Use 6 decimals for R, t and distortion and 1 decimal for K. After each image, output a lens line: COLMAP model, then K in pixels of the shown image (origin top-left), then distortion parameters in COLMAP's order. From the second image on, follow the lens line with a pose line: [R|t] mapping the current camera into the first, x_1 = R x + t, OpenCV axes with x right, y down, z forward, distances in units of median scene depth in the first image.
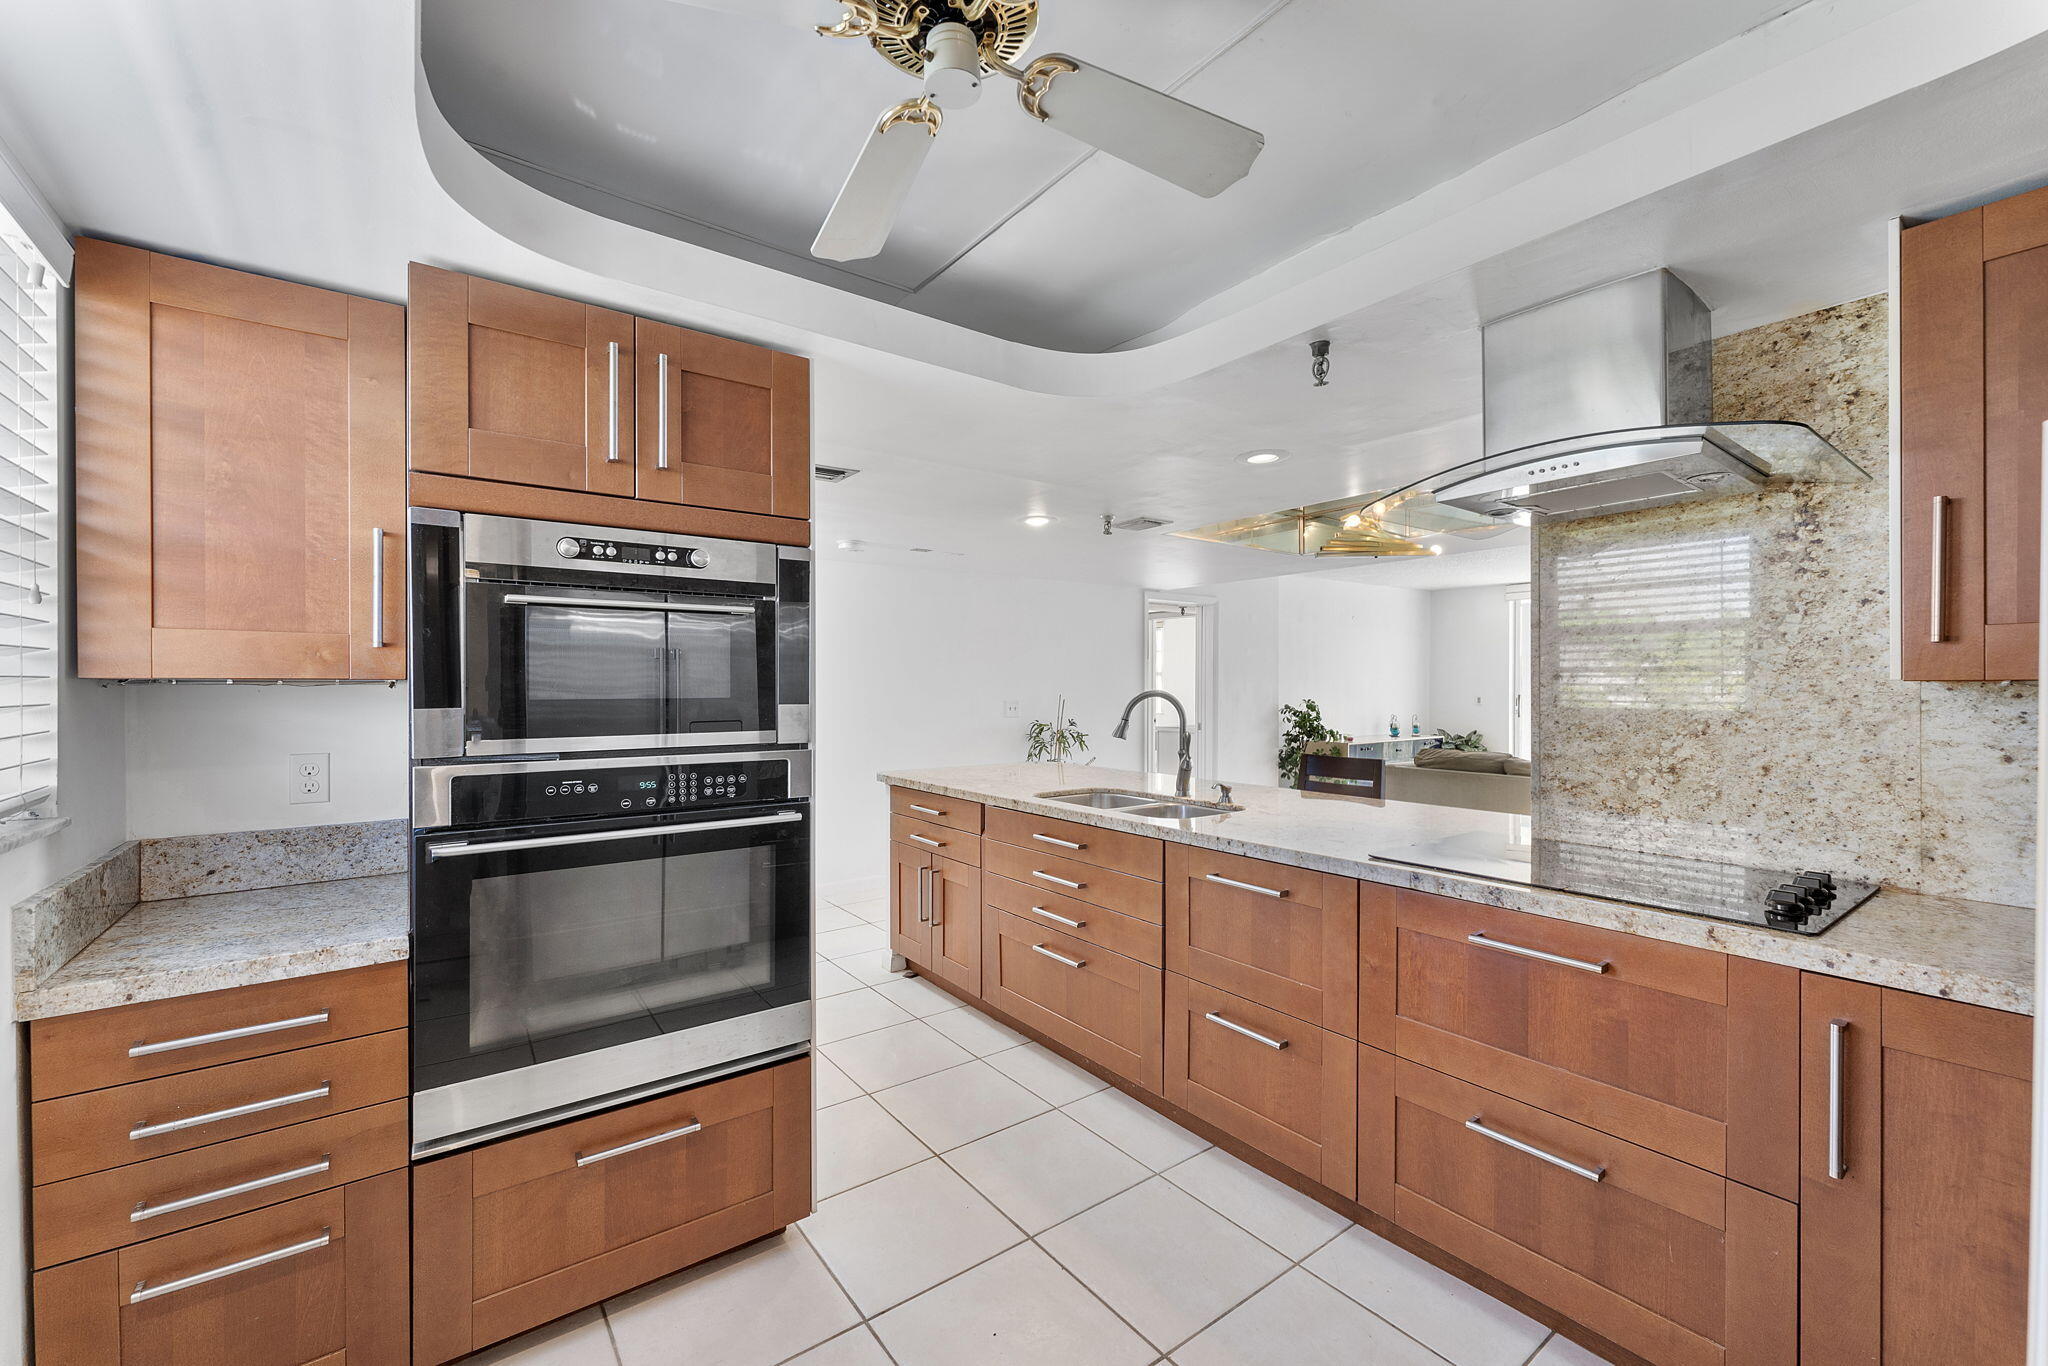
lens RADIAL K [[831.4, 0, 1020.7], [0, 831.4, 683.7], [0, 0, 1]] dist [-0.000026, -0.000267]
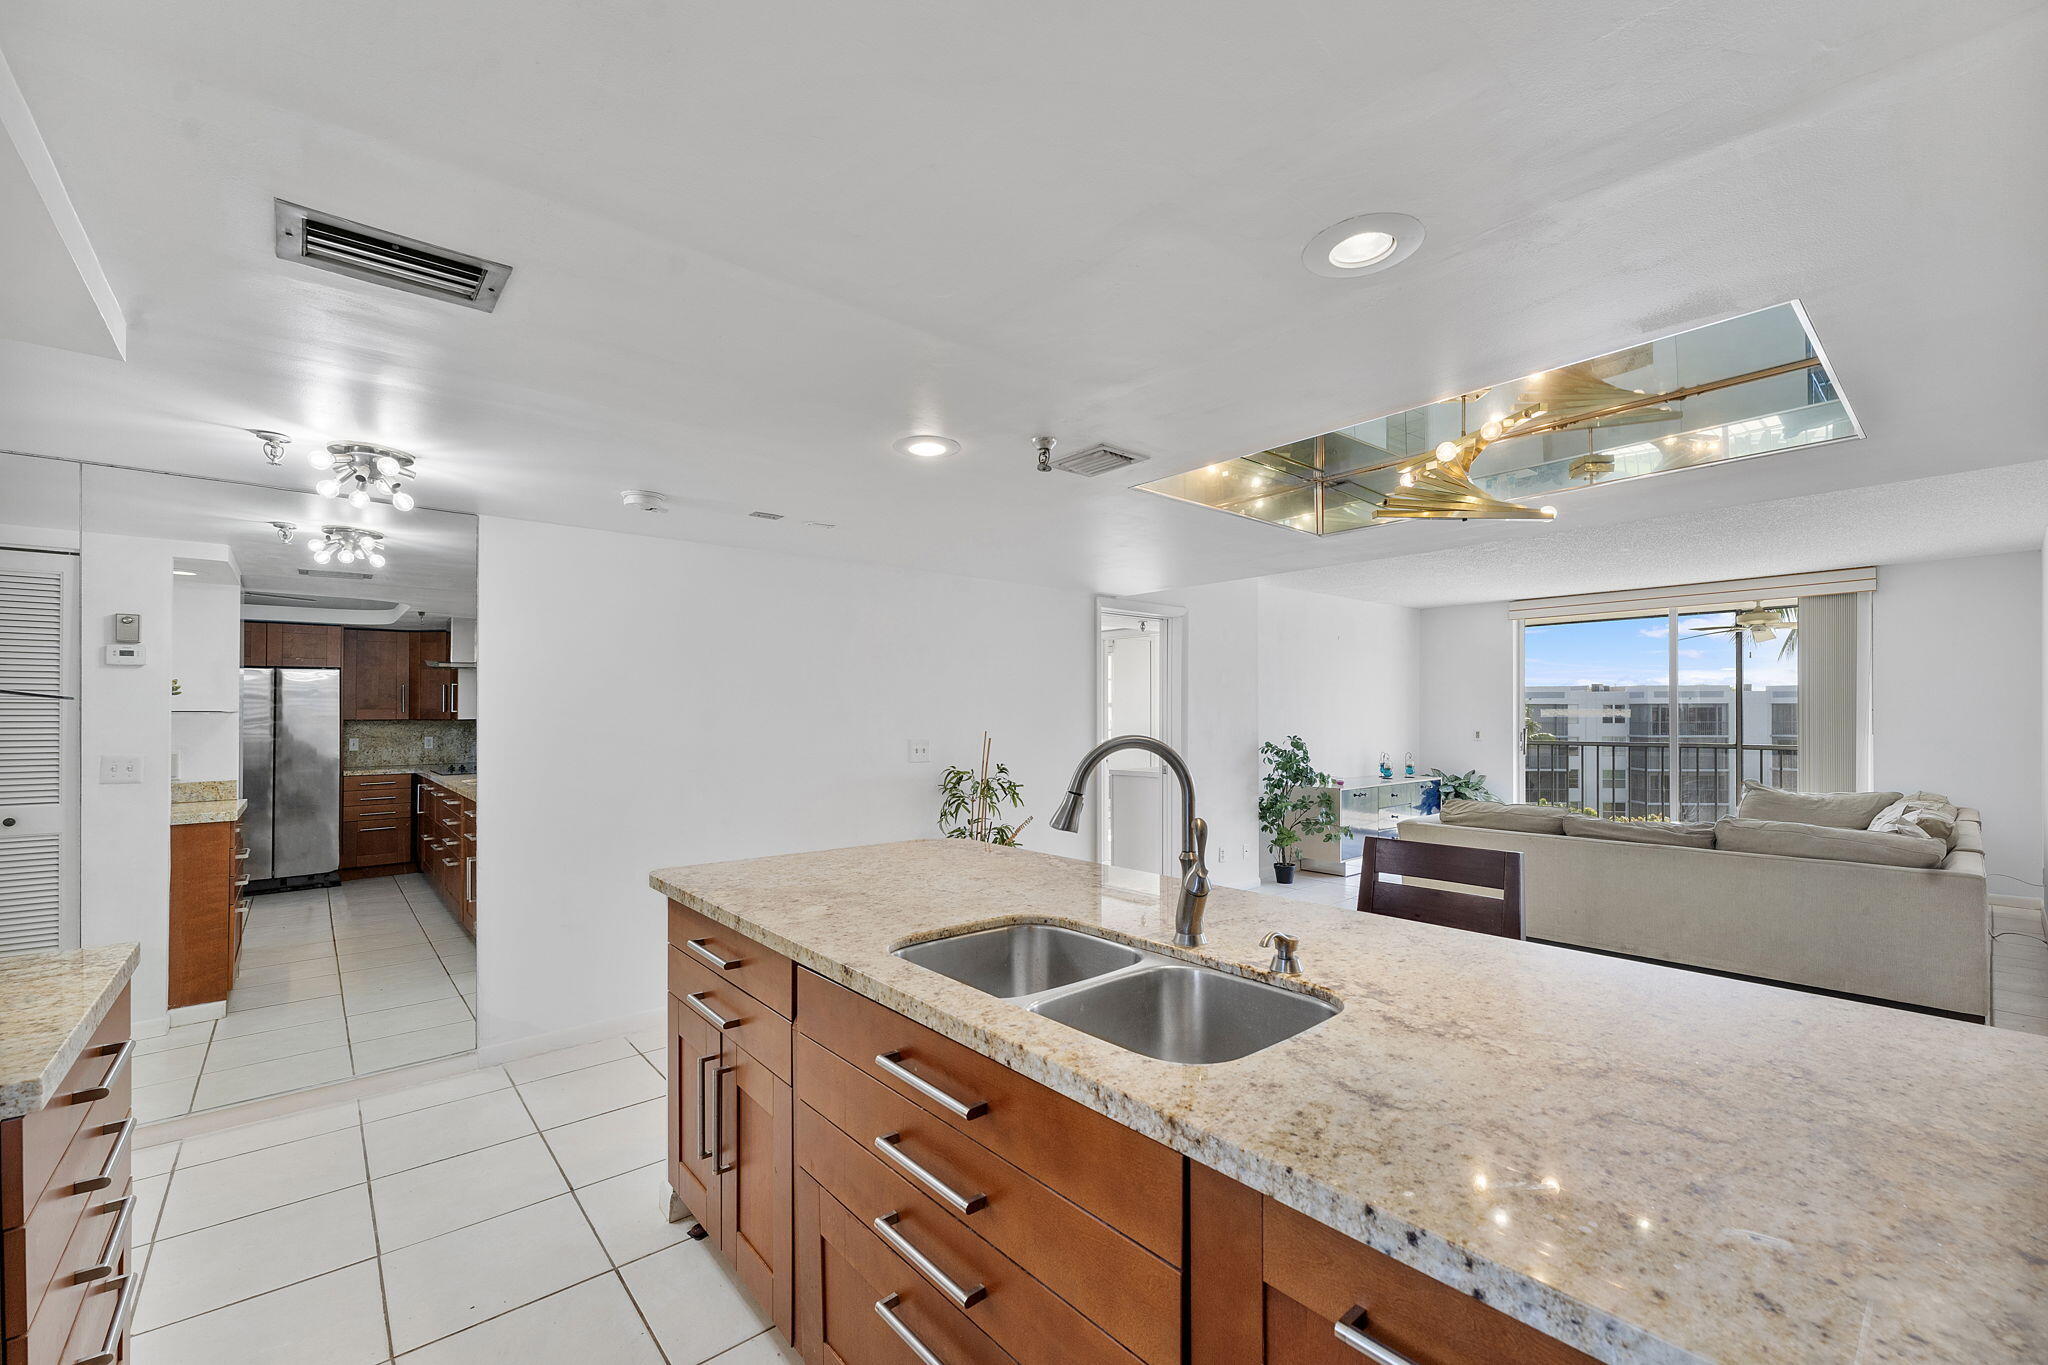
lens RADIAL K [[831.4, 0, 1031.9], [0, 831.4, 701.9], [0, 0, 1]] dist [-0.000026, -0.000267]
pose [[0.996848, 0.001675, 0.079322, 0.060127], [-0.000471, 0.999884, -0.015199, -0.004486], [-0.079338, 0.015114, 0.996733, 0.507967]]
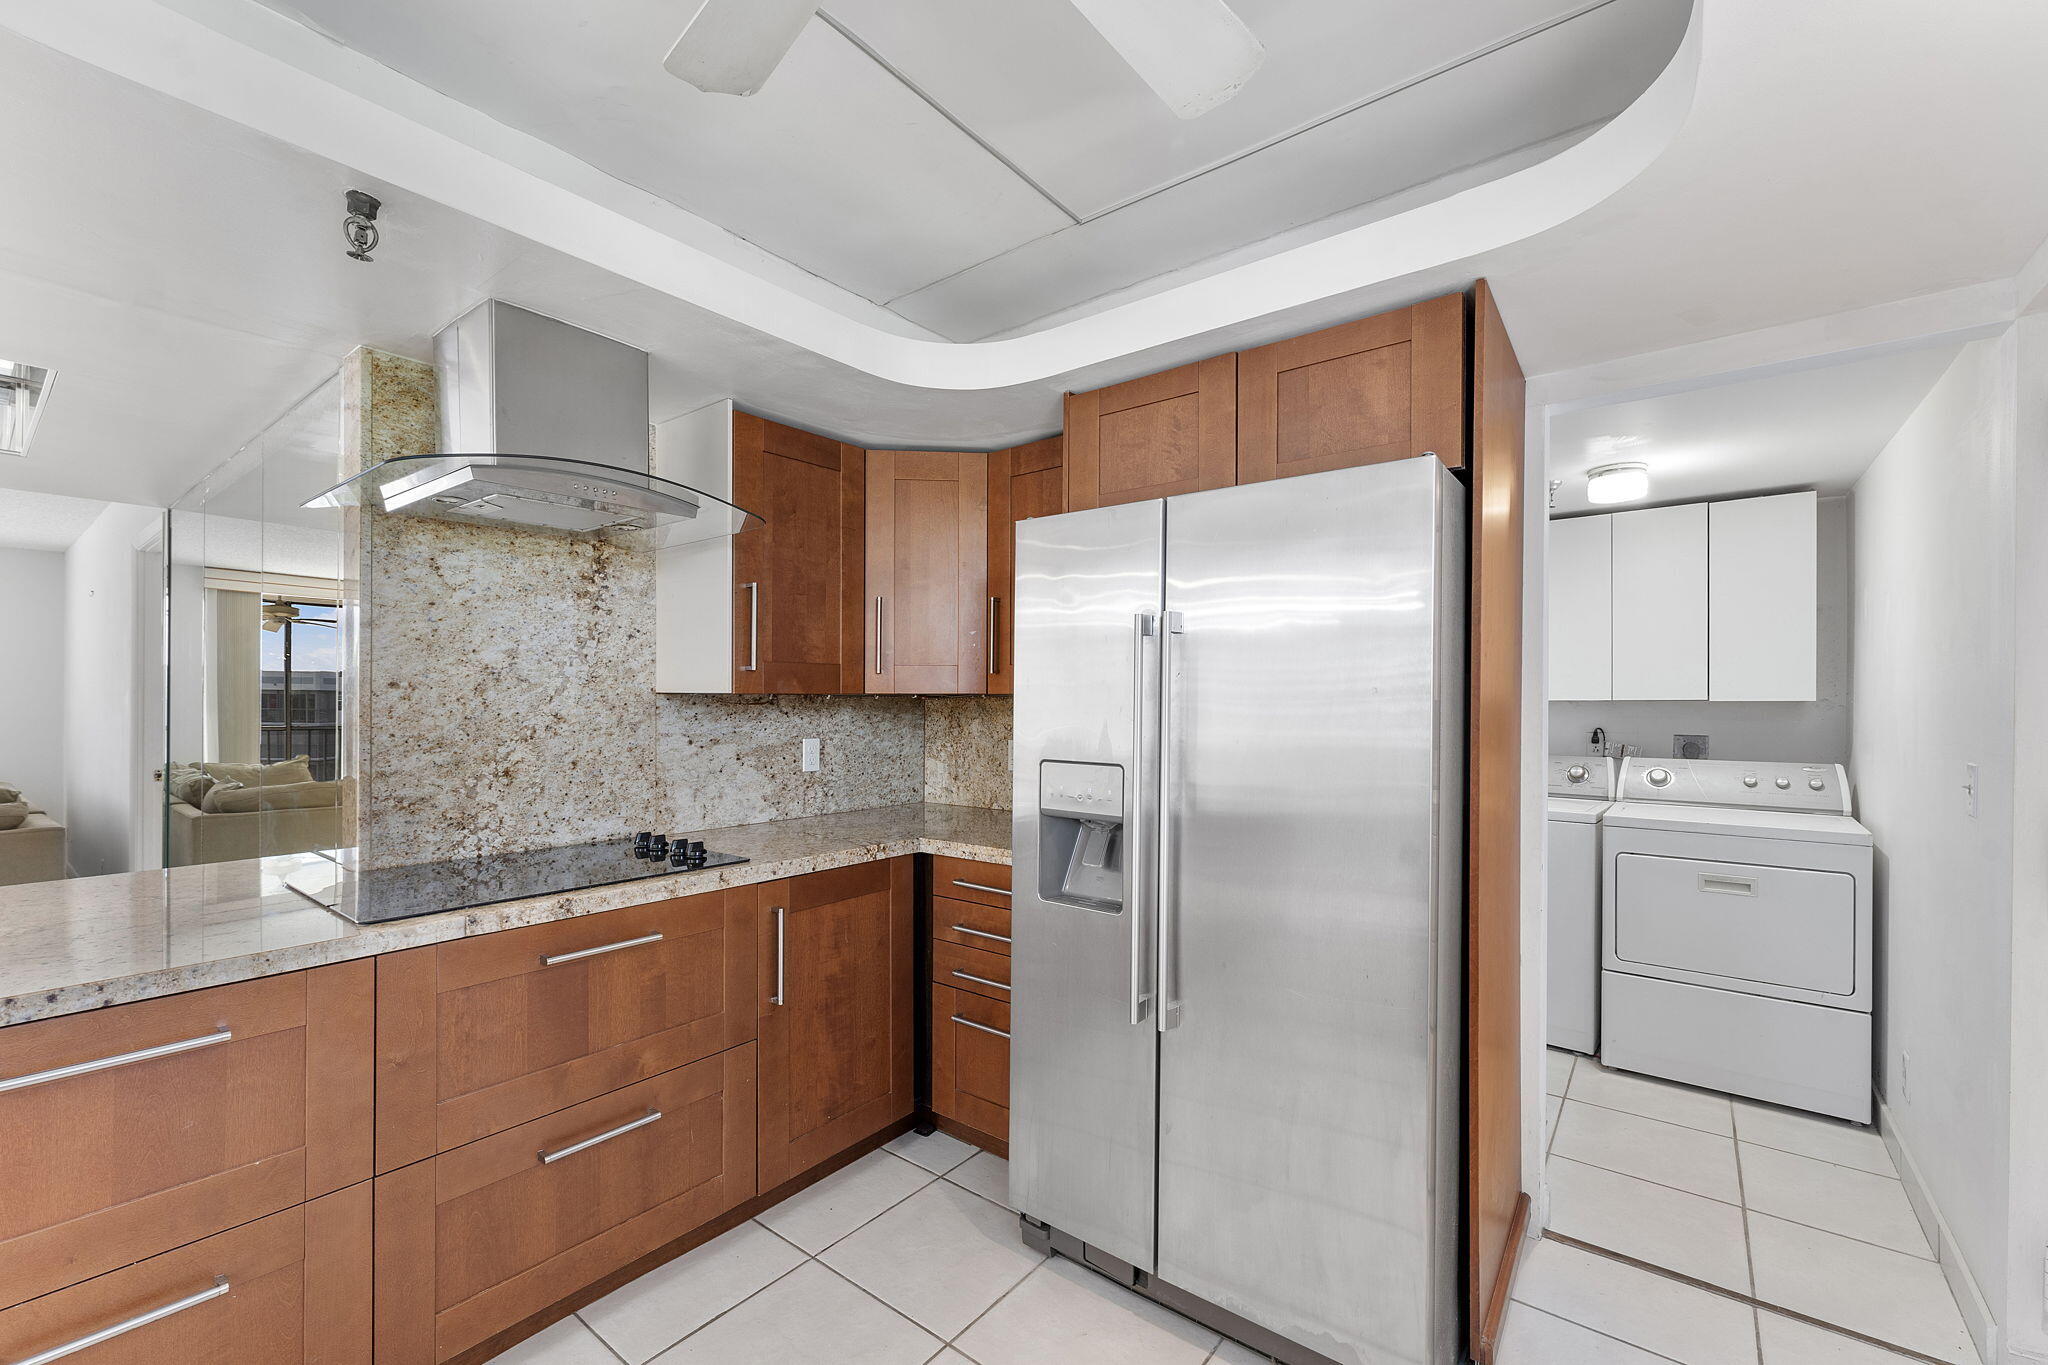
lens RADIAL K [[831.4, 0, 1035.1], [0, 831.4, 703.7], [0, 0, 1]] dist [-0.000026, -0.000267]
pose [[-0.268334, -0.000961, 0.963325, -0.291527], [-0.005585, 0.999984, -0.000558, 0.006402], [-0.963310, -0.005530, -0.268335, 0.408093]]
